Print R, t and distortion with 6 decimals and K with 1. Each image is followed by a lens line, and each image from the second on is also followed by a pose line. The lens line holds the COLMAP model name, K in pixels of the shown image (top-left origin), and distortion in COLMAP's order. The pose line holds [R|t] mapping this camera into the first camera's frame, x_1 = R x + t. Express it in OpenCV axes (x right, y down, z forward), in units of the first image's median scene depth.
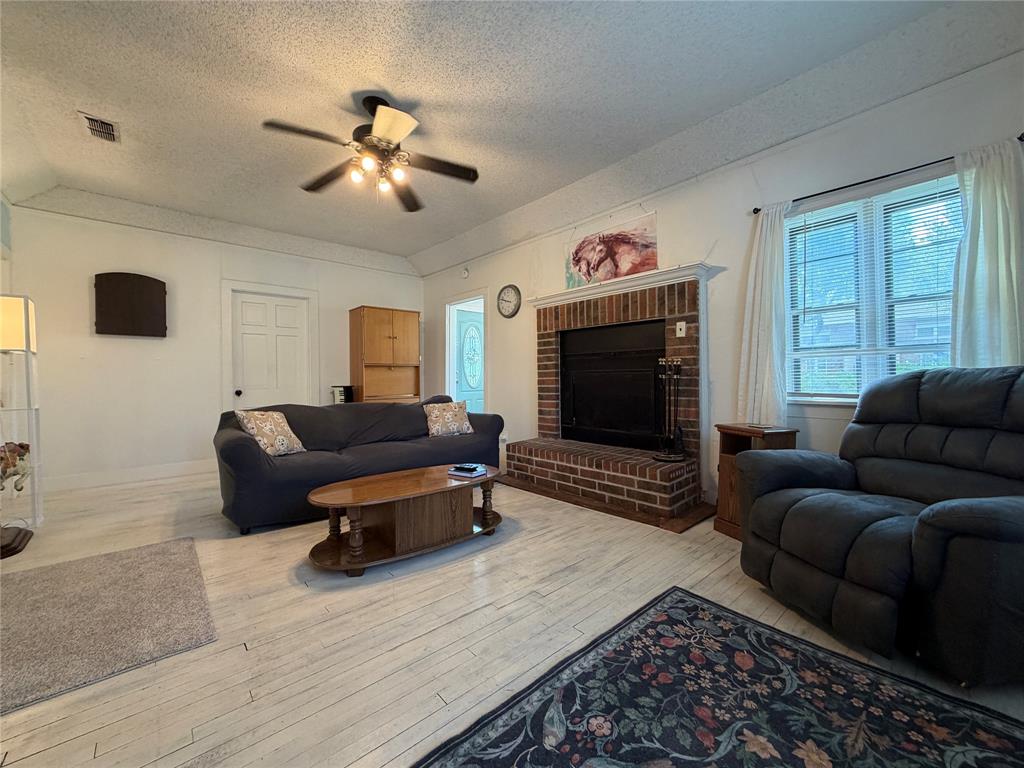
lens RADIAL K [[398.7, 0, 513.1], [0, 398.7, 381.4], [0, 0, 1]] dist [-0.000001, 0.000824]
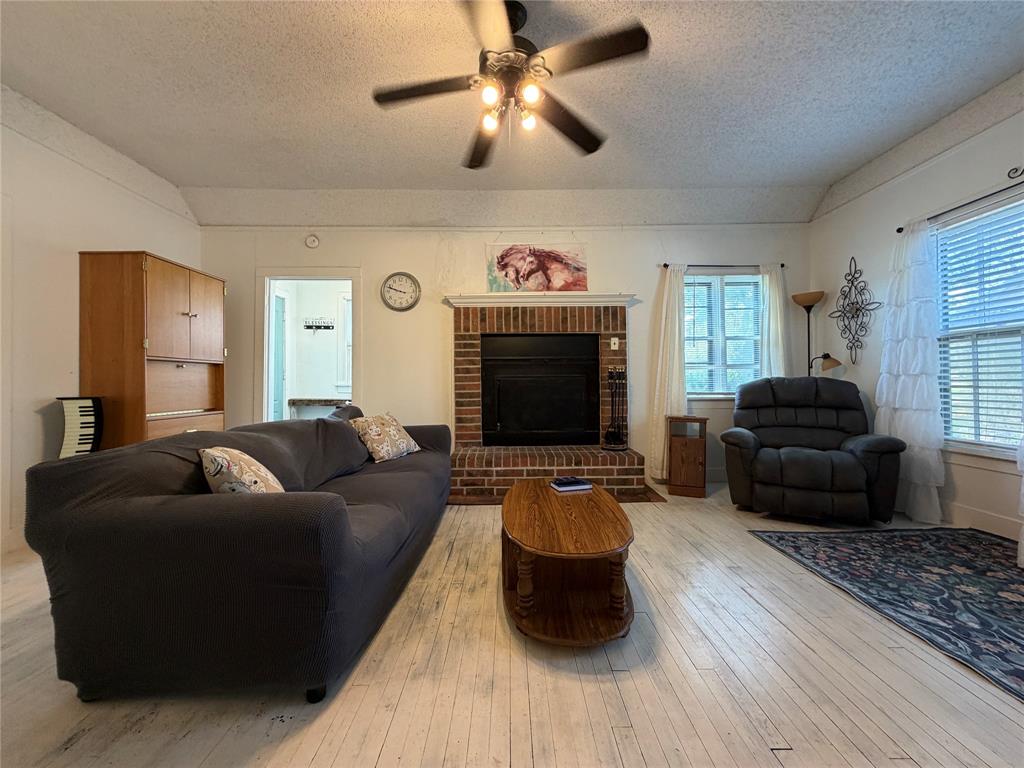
lens RADIAL K [[398.7, 0, 507.2], [0, 398.7, 382.2], [0, 0, 1]] dist [-0.000001, 0.000824]
pose [[0.673079, 0.005140, 0.739552, -0.789958], [0.006488, 0.999896, -0.012854, 0.004155], [-0.739542, 0.013450, 0.672976, 0.446325]]
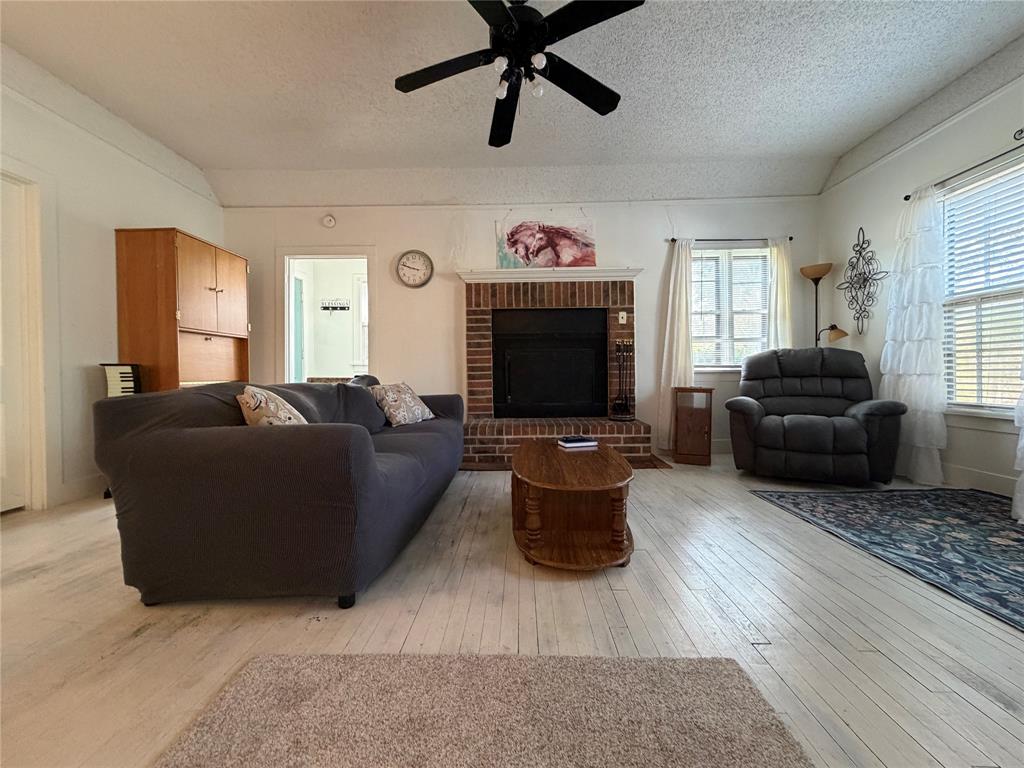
lens RADIAL K [[398.7, 0, 507.5], [0, 398.7, 380.6], [0, 0, 1]] dist [-0.000001, 0.000824]
pose [[0.693467, -0.011584, 0.720396, -0.819422], [0.009527, 0.999931, 0.006908, 0.063335], [-0.720426, 0.002073, 0.693529, 0.414584]]
